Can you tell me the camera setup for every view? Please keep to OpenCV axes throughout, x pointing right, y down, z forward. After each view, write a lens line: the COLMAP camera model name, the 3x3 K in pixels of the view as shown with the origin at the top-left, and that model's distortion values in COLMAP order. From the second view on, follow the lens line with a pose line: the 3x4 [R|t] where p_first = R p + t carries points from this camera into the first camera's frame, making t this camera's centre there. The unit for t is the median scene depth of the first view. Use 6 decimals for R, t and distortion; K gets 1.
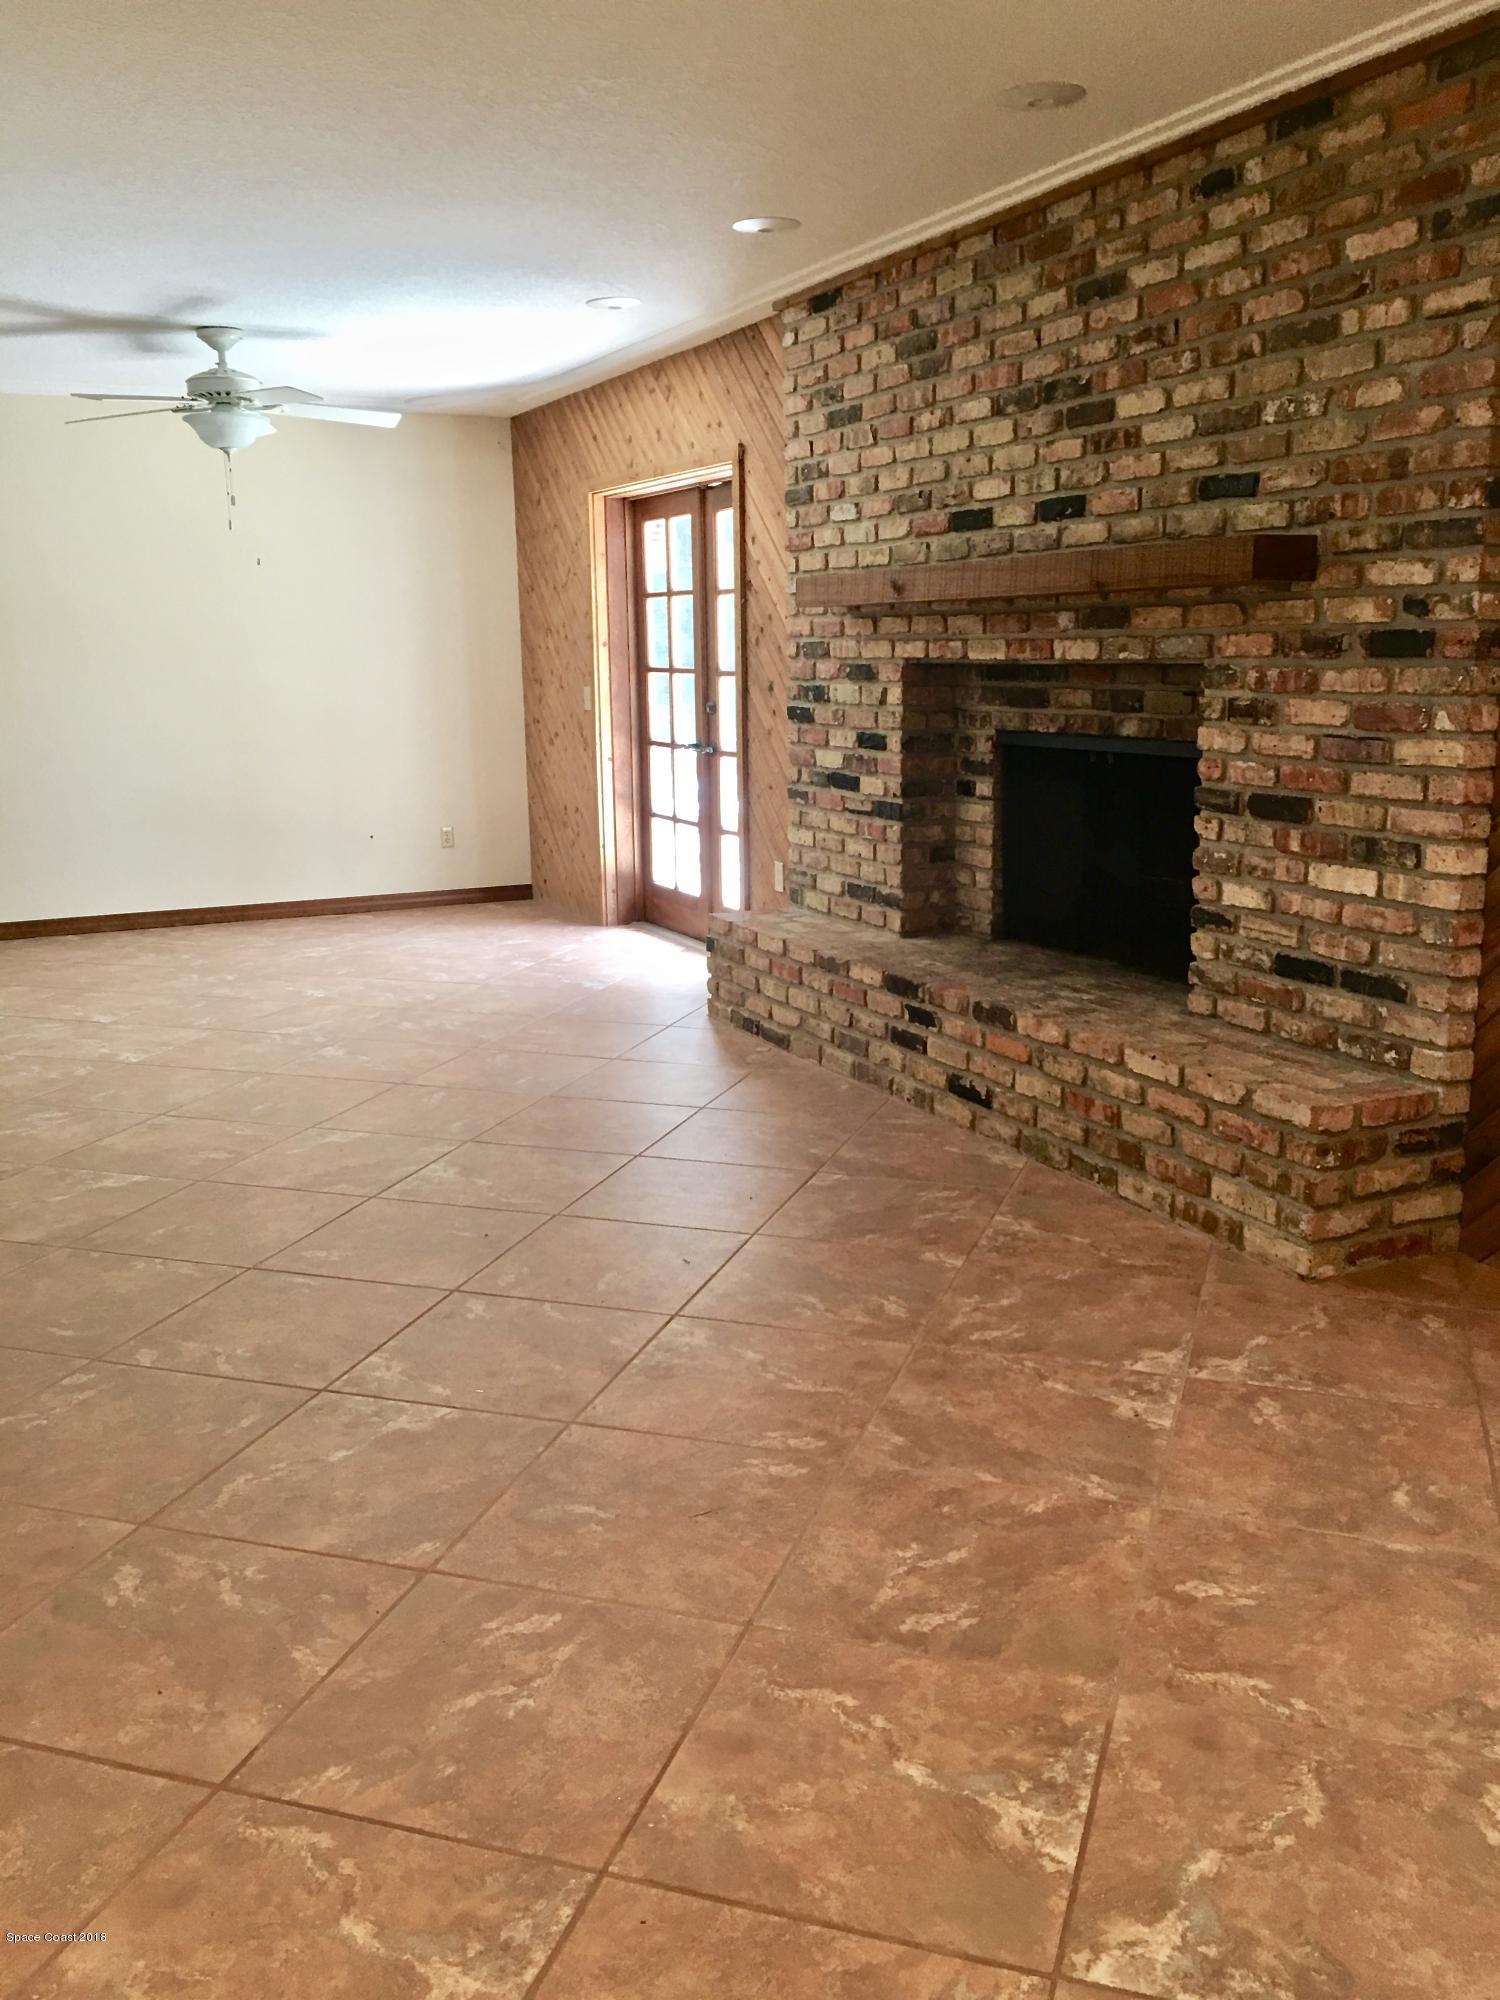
lens RADIAL K [[1702.8, 0, 758.4], [0, 1702.8, 1001.3], [0, 0, 1]] dist [0.077054, -0.104147]
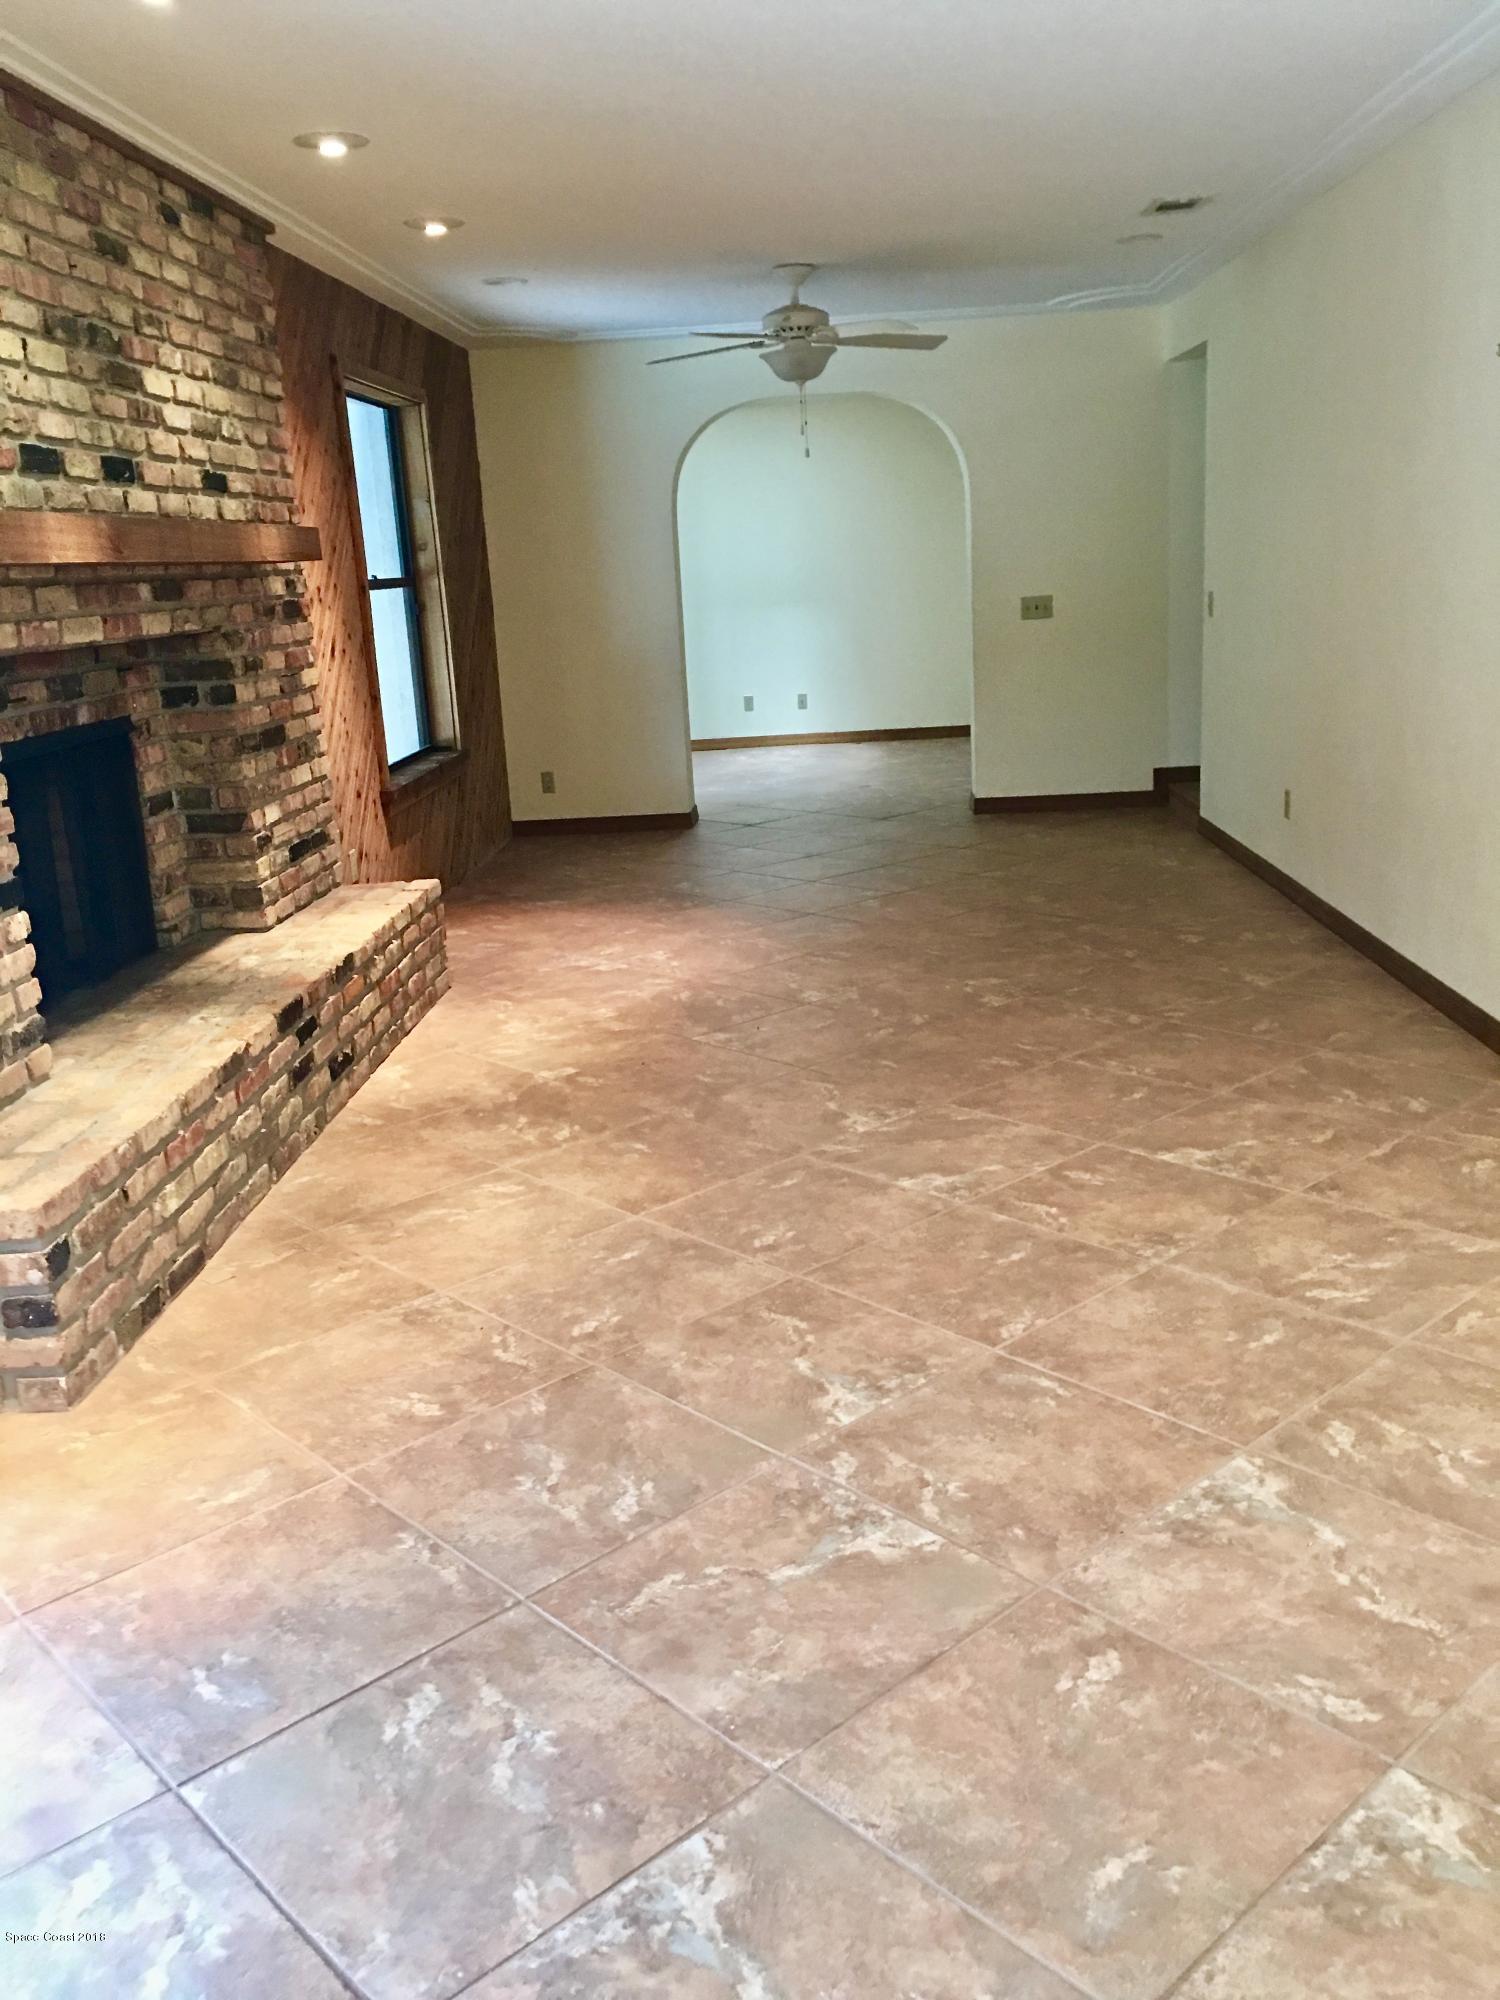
lens RADIAL K [[1702.8, 0, 760.2], [0, 1702.8, 986.1], [0, 0, 1]] dist [0.077054, -0.104147]
pose [[-0.875930, -0.053071, 0.479511, -0.565681], [0.166429, 0.899675, 0.403591, -0.349514], [-0.452823, 0.433322, -0.779220, 1.658355]]
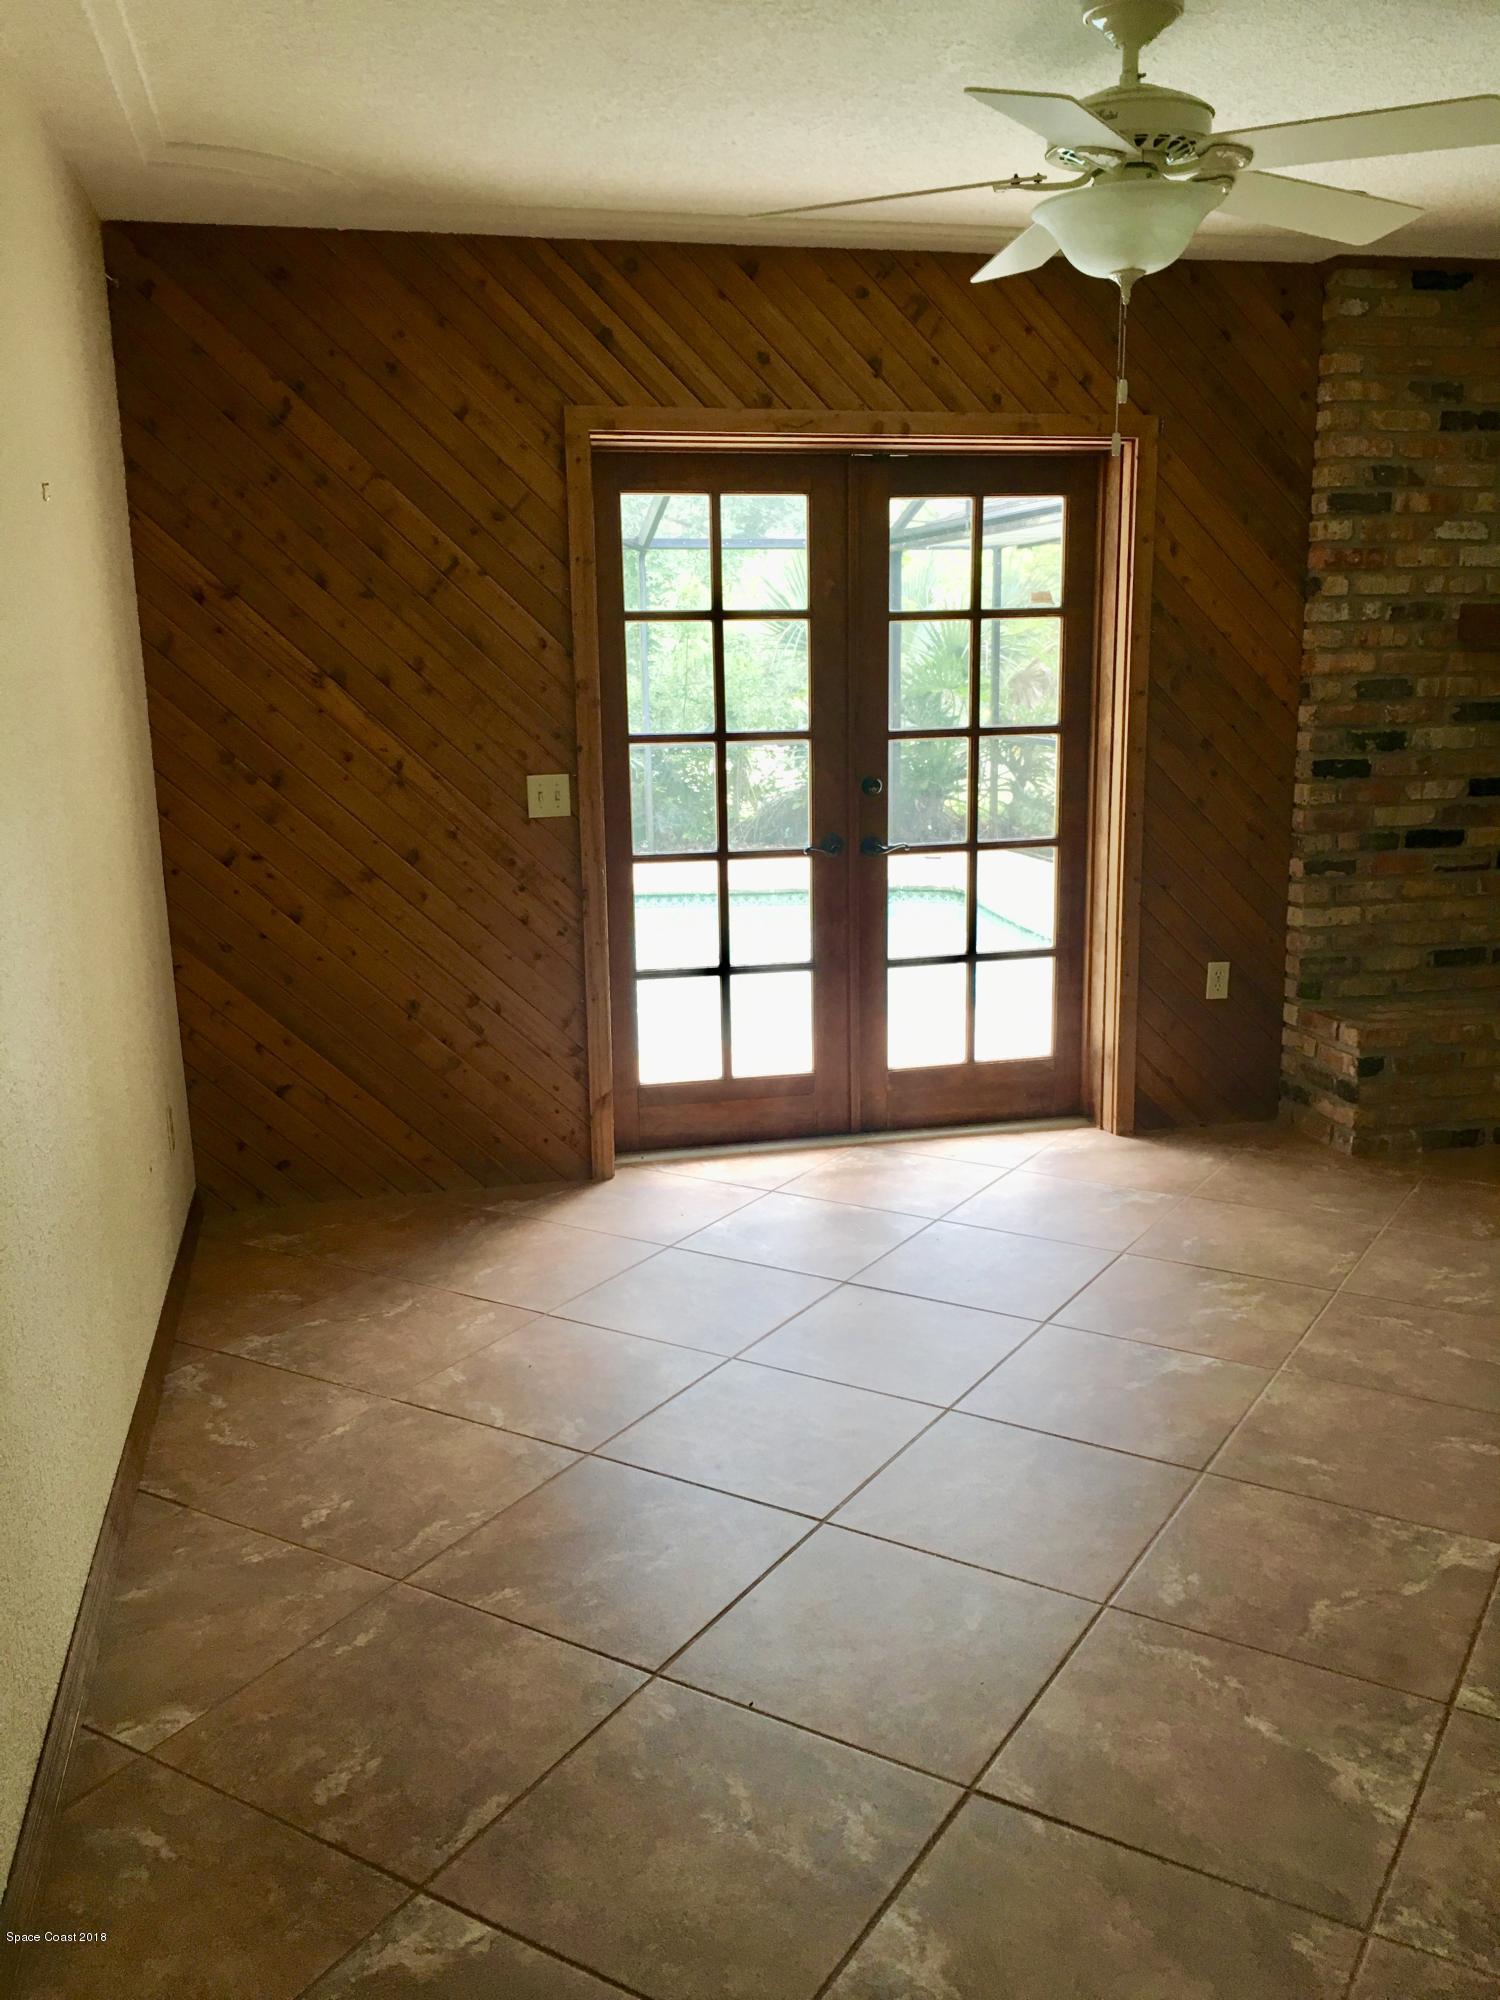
lens RADIAL K [[1702.8, 0, 757.0], [0, 1702.8, 1019.8], [0, 0, 1]] dist [0.077054, -0.104147]
pose [[0.217841, -0.199562, 0.955364, -1.109120], [0.213189, 0.964964, 0.152956, -0.310784], [-0.952416, 0.170353, 0.252753, 1.409231]]
